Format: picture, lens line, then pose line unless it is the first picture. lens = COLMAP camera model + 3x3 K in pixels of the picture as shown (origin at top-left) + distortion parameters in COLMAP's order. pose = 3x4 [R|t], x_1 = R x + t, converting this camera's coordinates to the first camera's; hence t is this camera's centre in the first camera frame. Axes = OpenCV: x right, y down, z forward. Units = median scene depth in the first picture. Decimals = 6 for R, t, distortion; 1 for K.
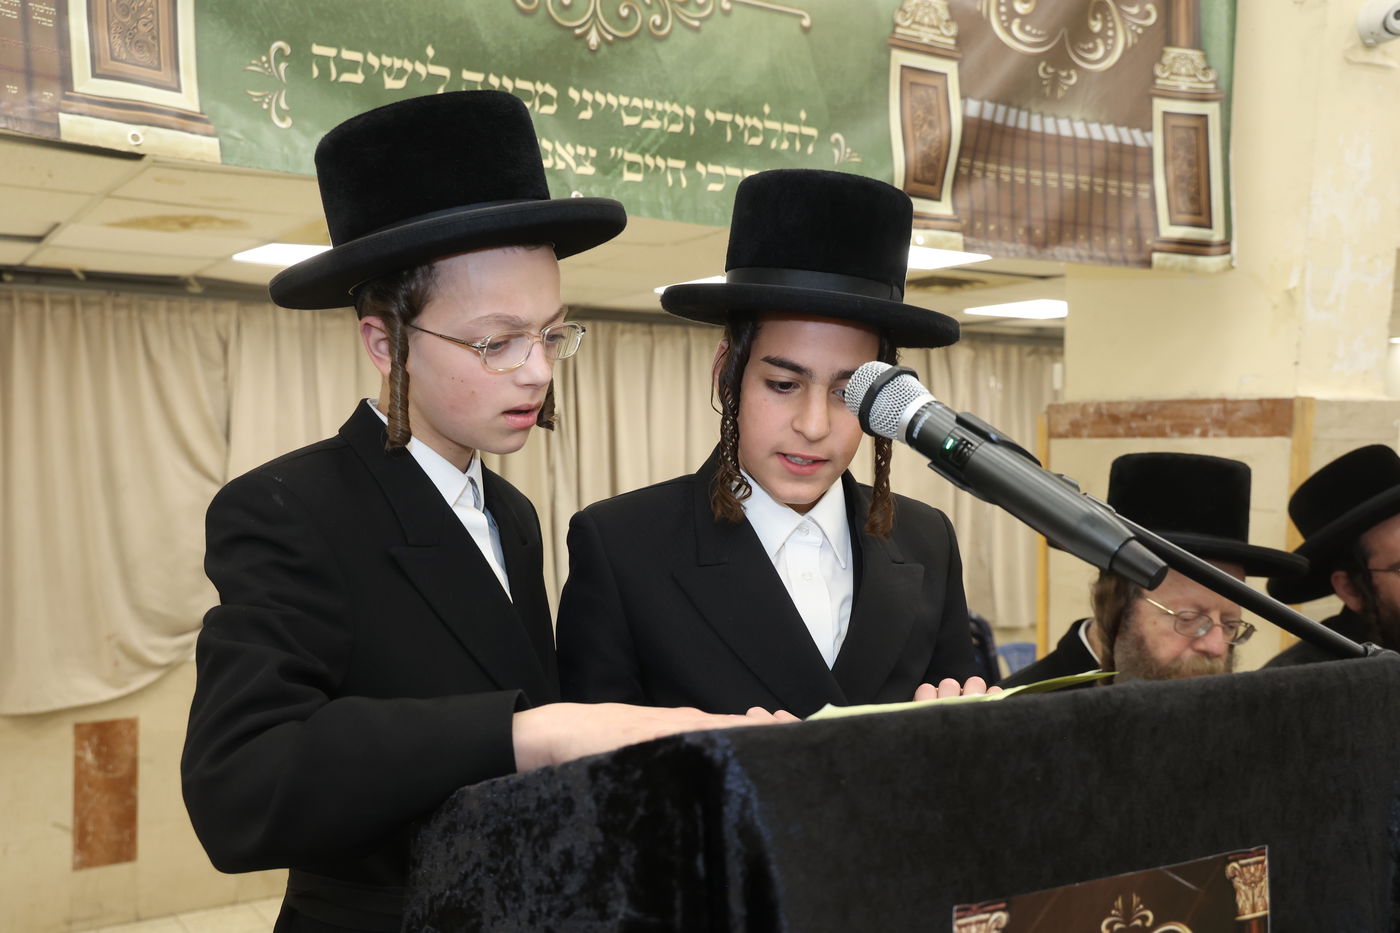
lens RADIAL K [[1416.0, 0, 691.7], [0, 1416.0, 454.3], [0, 0, 1]] dist [0.067963, 0.000000]
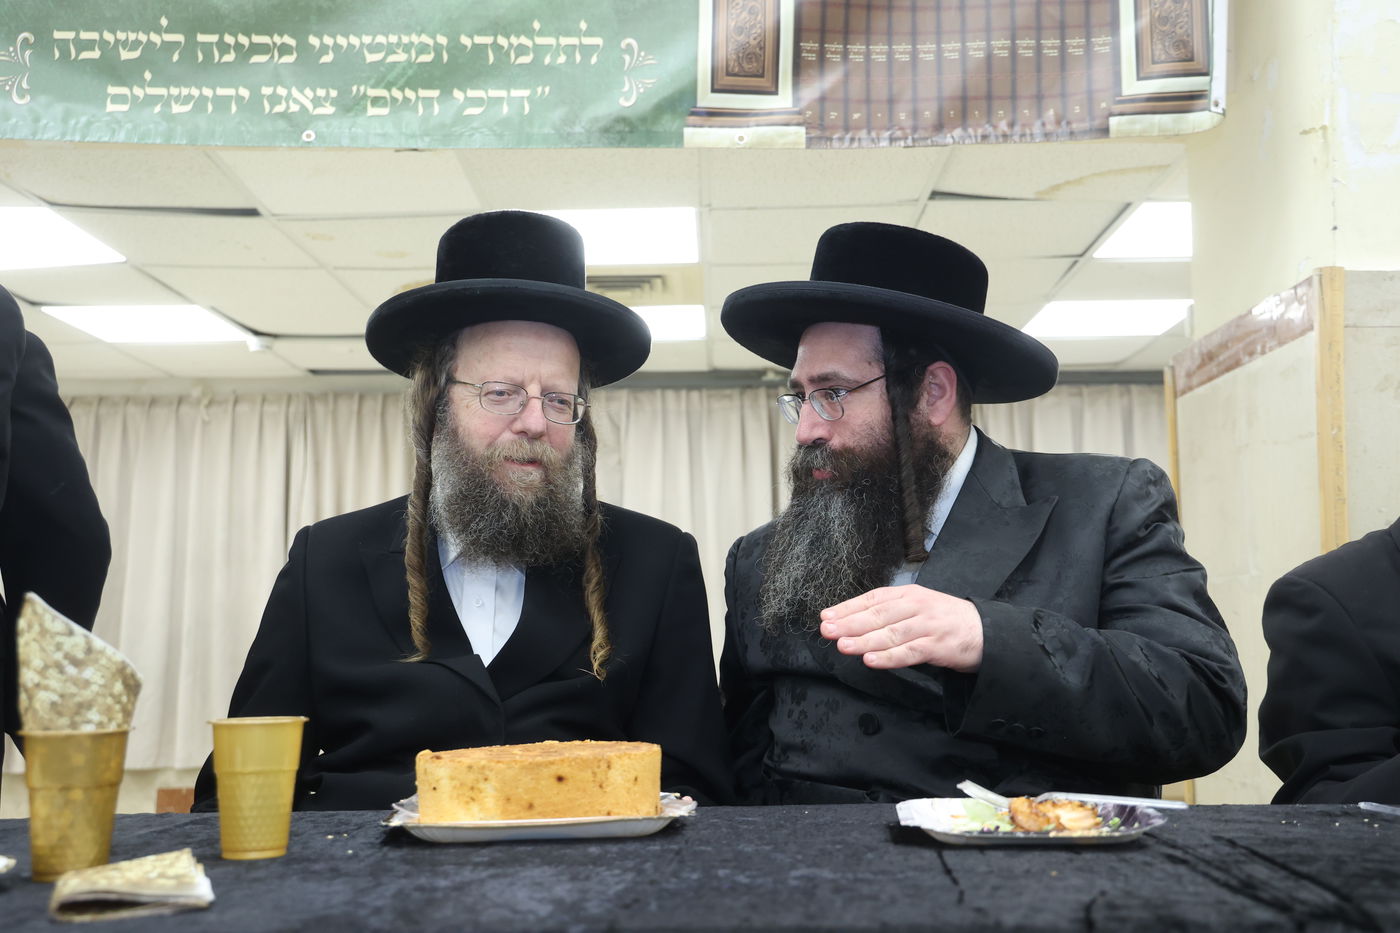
lens RADIAL K [[1460.0, 0, 704.2], [0, 1460.0, 468.9], [0, 0, 1]] dist [0.088180, 0.000000]
pose [[0.845647, -0.069150, -0.529243, 0.644519], [0.008443, 0.993181, -0.116277, 0.168120], [0.533675, 0.093861, 0.840465, 0.251570]]
